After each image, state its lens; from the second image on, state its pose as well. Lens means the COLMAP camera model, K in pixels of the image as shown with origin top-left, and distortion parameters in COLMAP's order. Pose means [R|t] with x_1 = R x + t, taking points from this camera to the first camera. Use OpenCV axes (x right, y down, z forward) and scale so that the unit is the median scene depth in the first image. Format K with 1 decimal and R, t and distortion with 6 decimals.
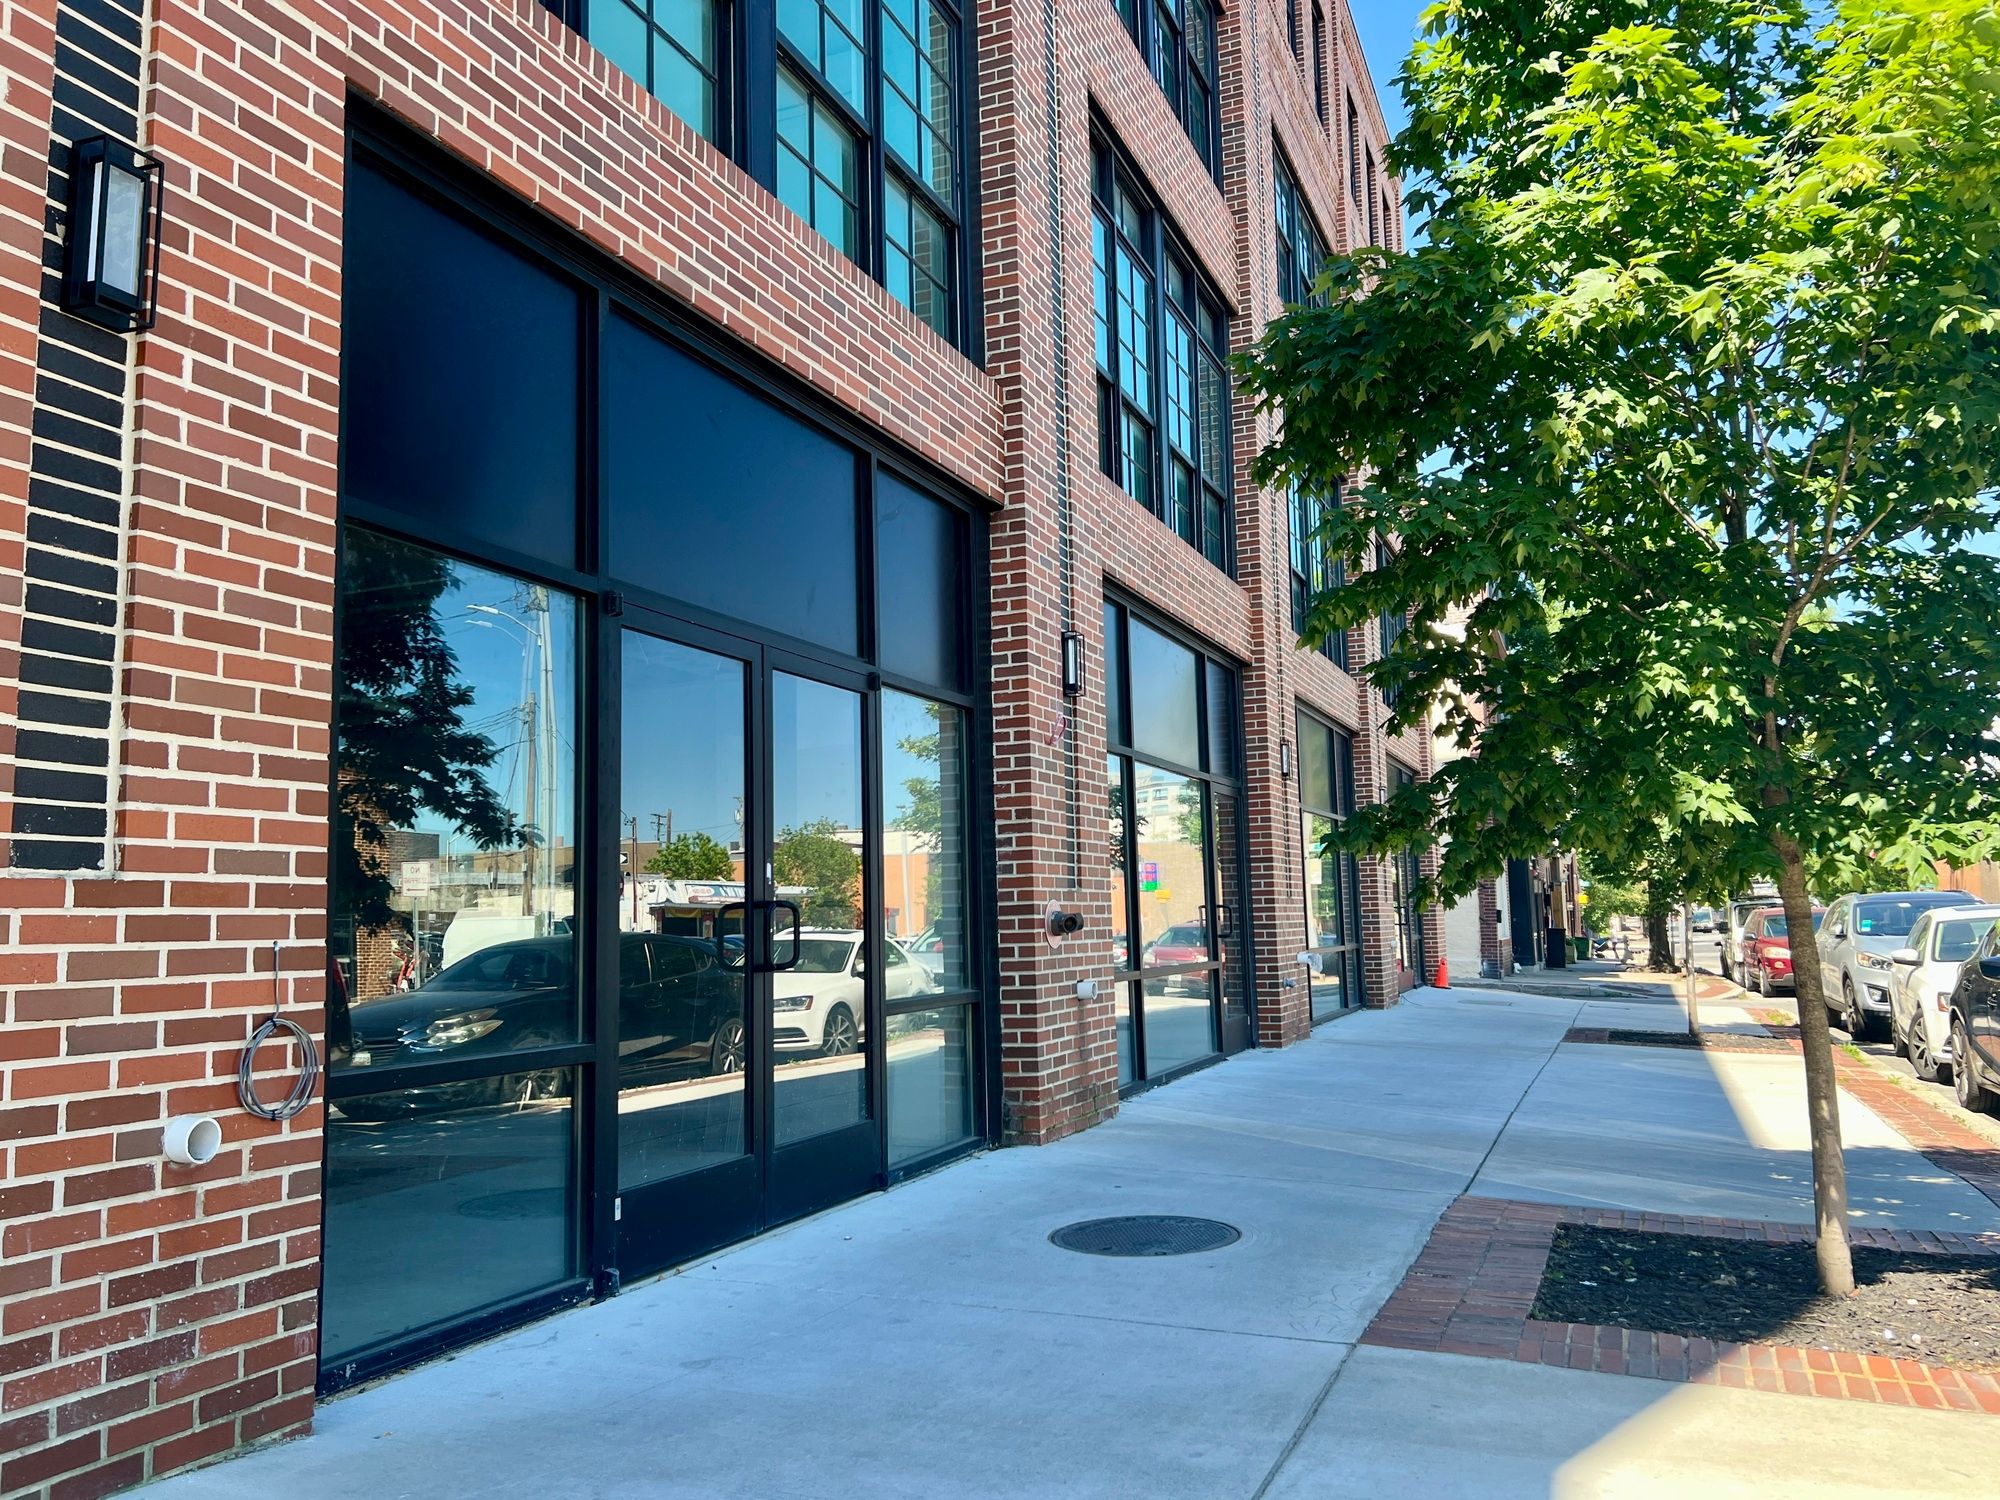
lens RADIAL K [[1559.0, 0, 1002.5], [0, 1559.0, 728.0], [0, 0, 1]] dist [0.077954, -0.089123]
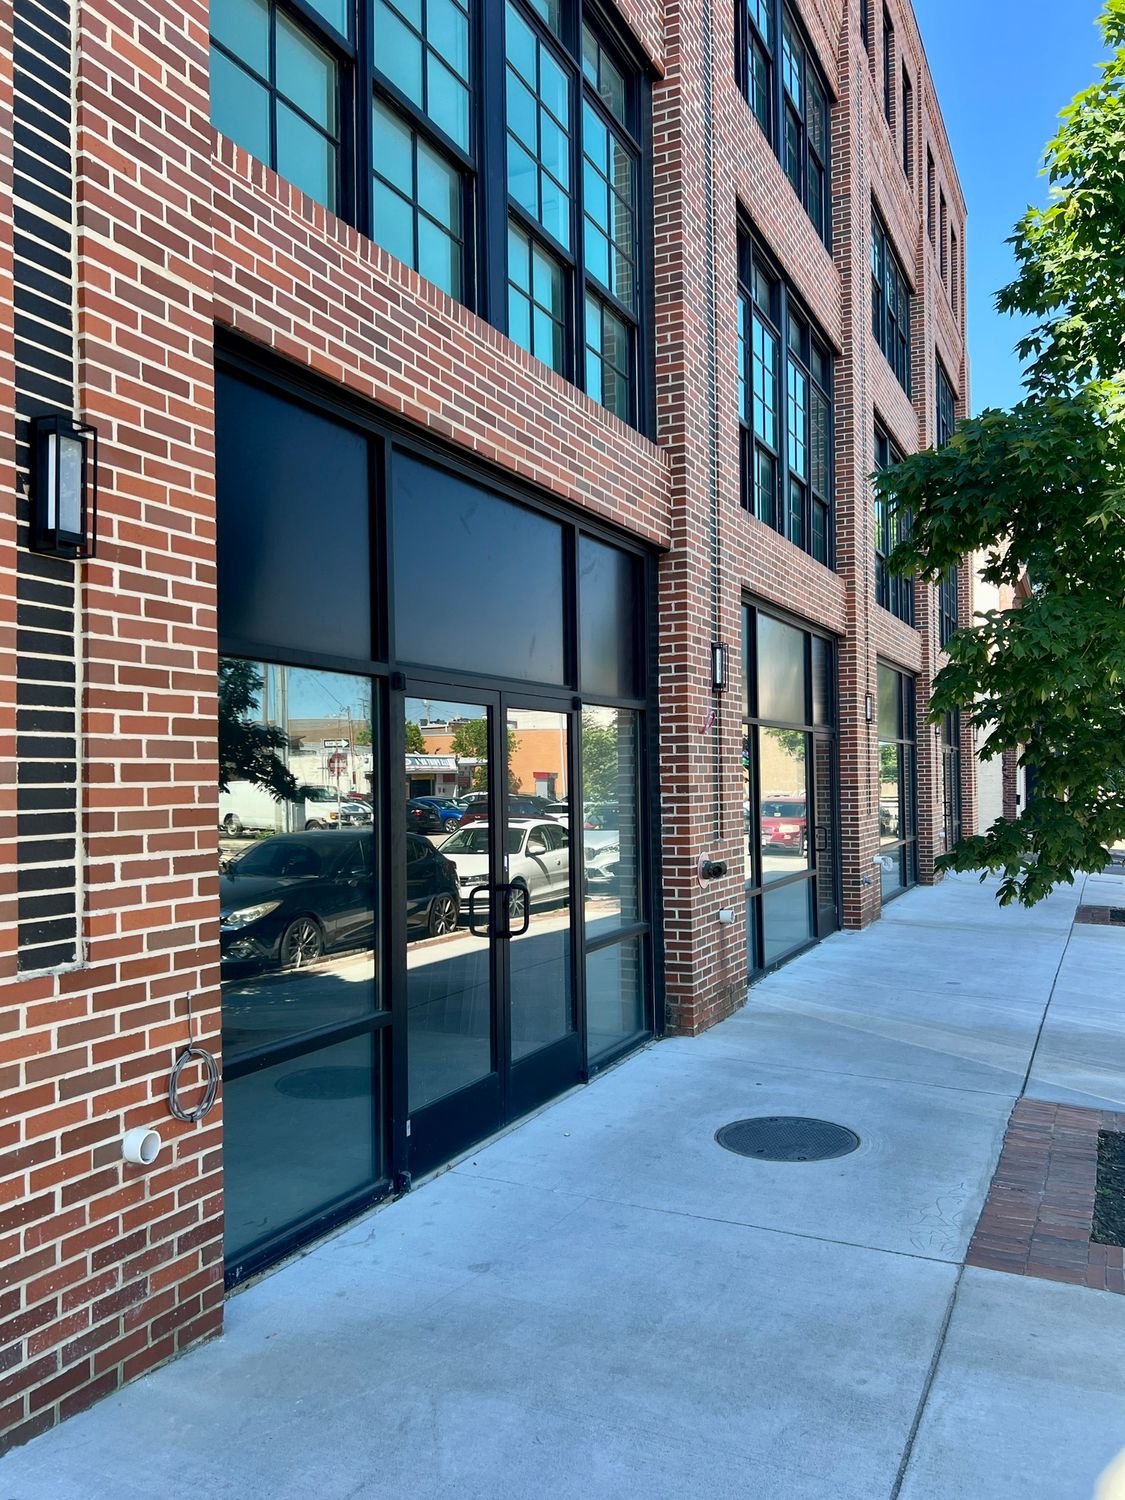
lens RADIAL K [[1193.3, 0, 562.5], [0, 1193.3, 750.0], [0, 0, 1]] dist [0.059786, -0.062845]
pose [[0.998604, 0.009319, -0.051997, -0.047746], [-0.004088, 0.994997, 0.099818, -0.103165], [0.052667, -0.099466, 0.993646, 0.000269]]
